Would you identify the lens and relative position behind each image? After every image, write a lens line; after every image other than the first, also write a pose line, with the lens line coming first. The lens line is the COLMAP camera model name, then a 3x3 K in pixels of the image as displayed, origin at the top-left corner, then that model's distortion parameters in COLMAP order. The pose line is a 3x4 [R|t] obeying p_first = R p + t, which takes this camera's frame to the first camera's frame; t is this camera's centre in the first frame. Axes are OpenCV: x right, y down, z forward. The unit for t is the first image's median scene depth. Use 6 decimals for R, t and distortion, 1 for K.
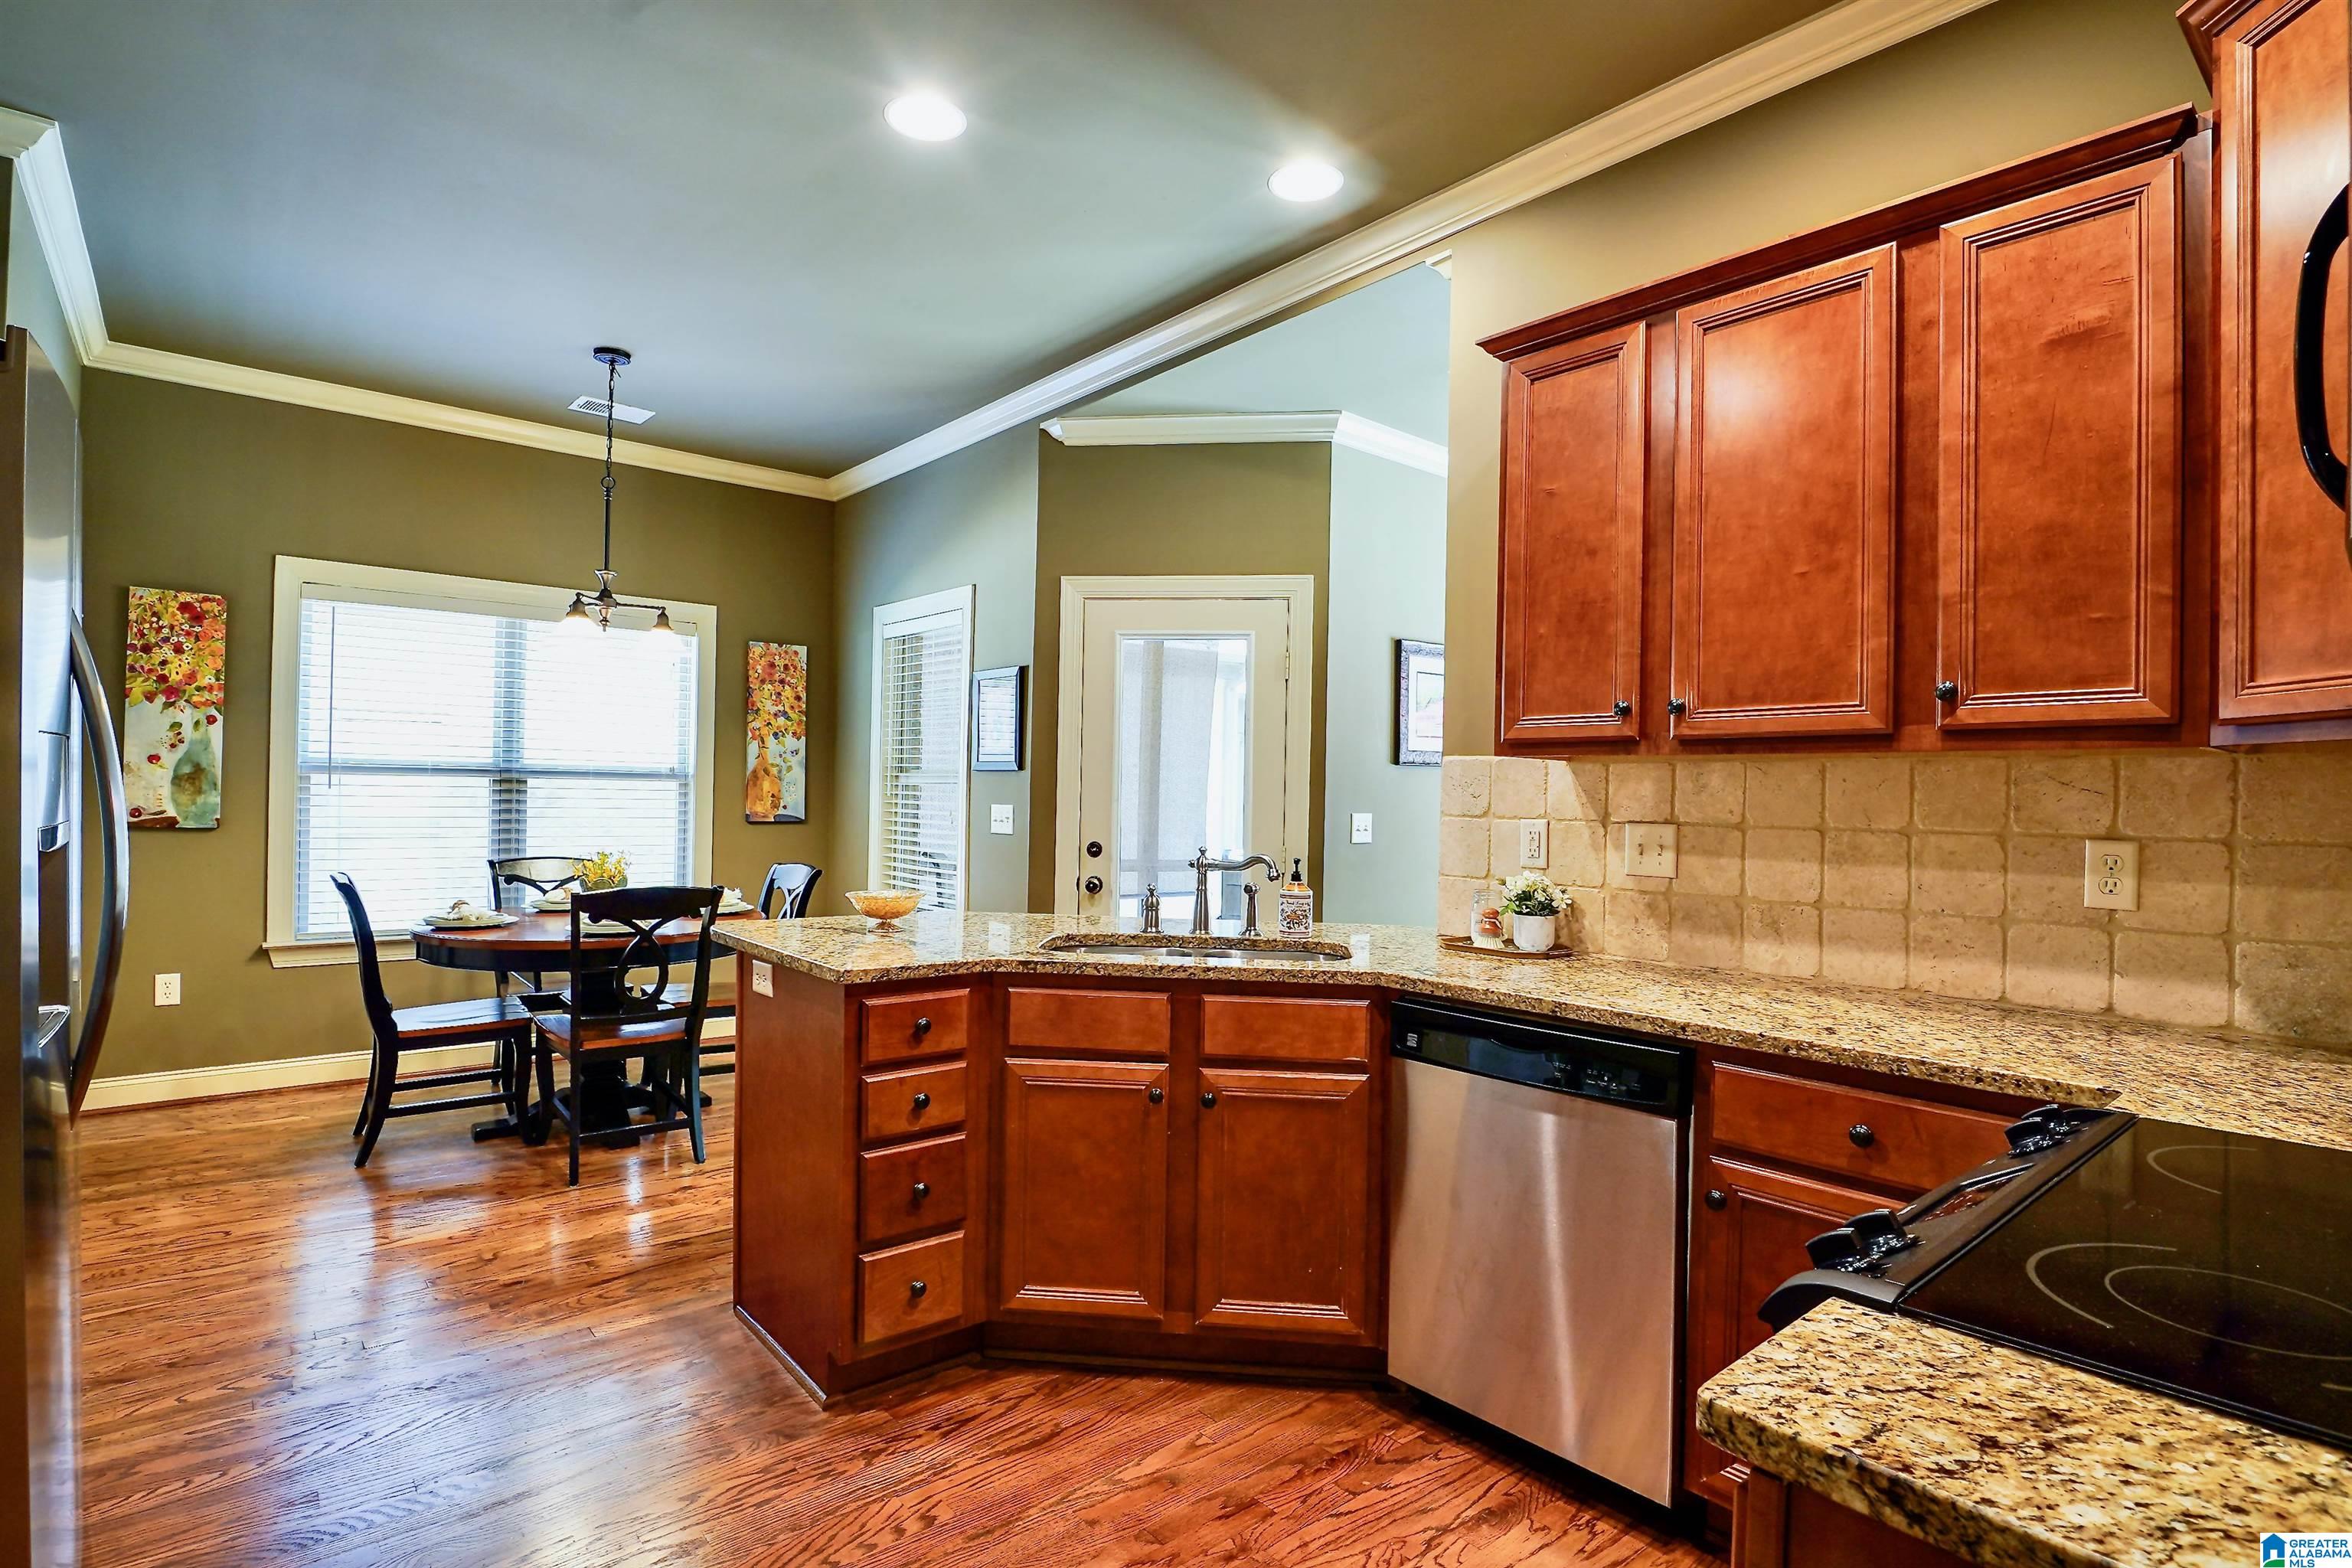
lens RADIAL K [[1167.8, 0, 1173.3], [0, 1167.8, 794.4], [0, 0, 1]] dist [-0.015703, -0.001143]
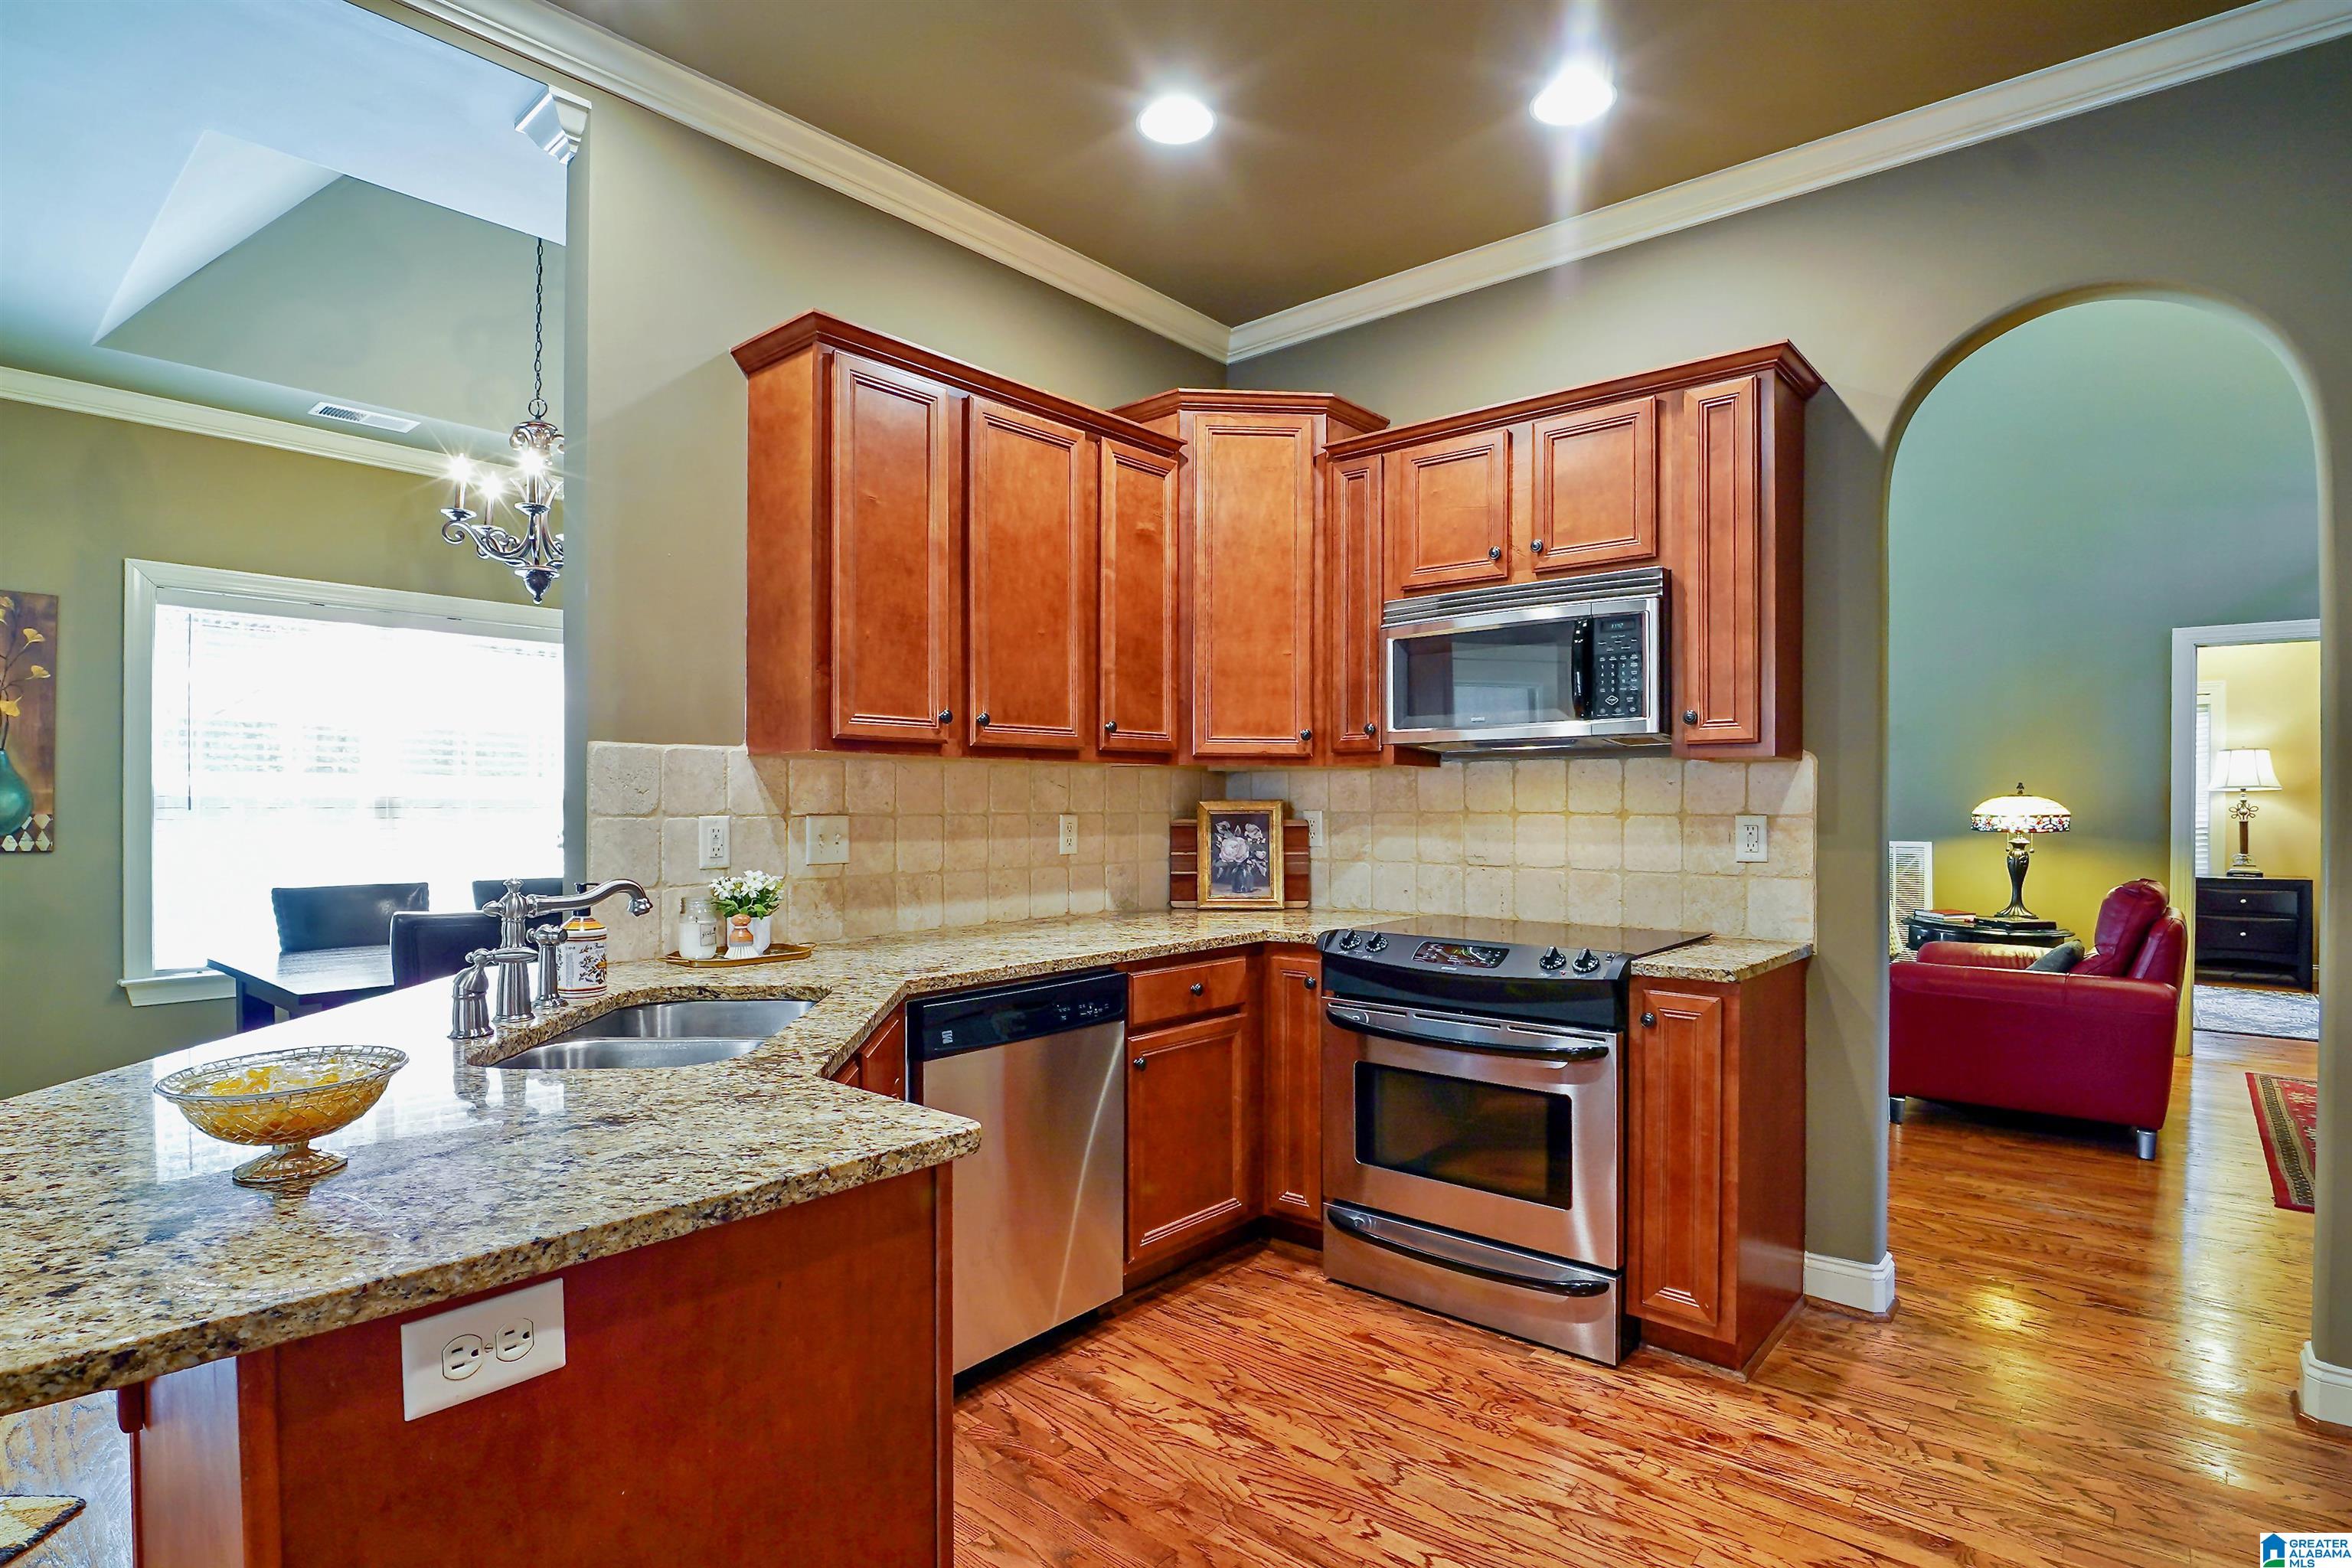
lens RADIAL K [[1167.8, 0, 1170.4], [0, 1167.8, 801.9], [0, 0, 1]] dist [-0.015703, -0.001143]
pose [[-0.159641, -0.019751, 0.986977, -0.777046], [-0.005774, 0.999801, 0.019073, -0.011271], [-0.987158, -0.002654, -0.159724, 0.930549]]
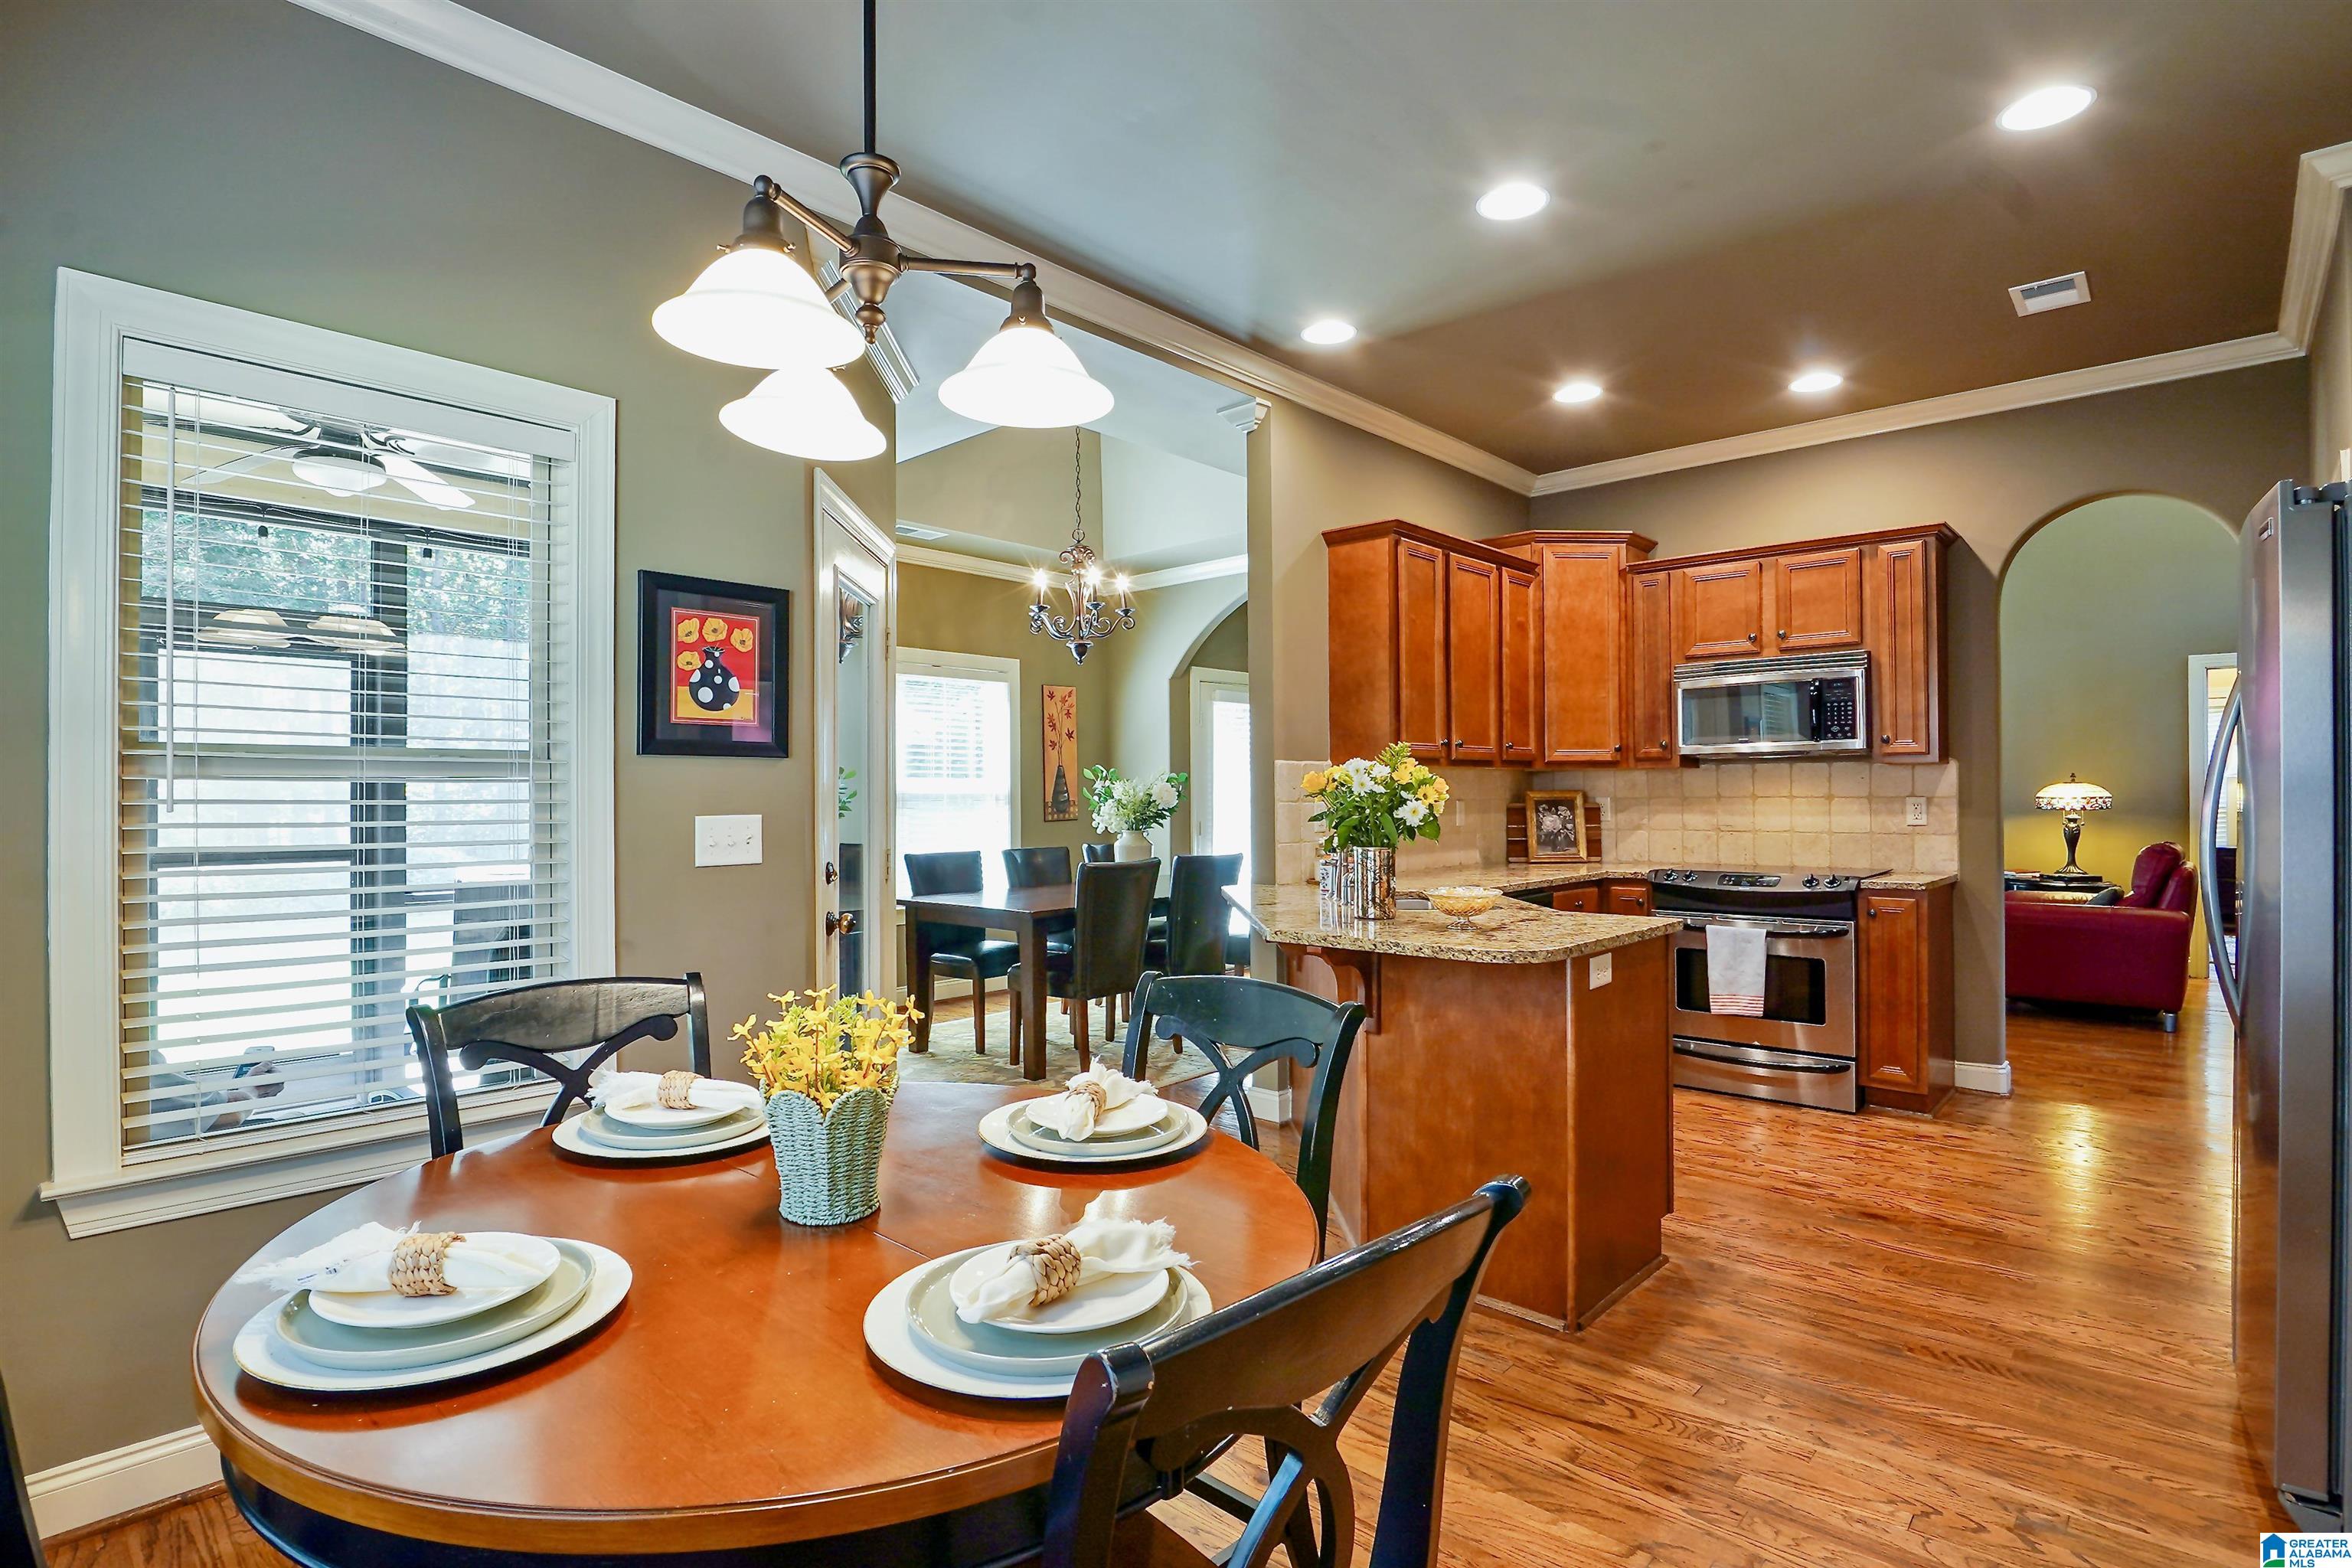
lens RADIAL K [[1167.8, 0, 1156.2], [0, 1167.8, 783.2], [0, 0, 1]] dist [-0.015703, -0.001143]
pose [[-0.132341, -0.009415, 0.991160, -1.482951], [0.003634, 0.999944, 0.009983, -0.025758], [-0.991198, 0.004923, -0.132299, 1.701966]]
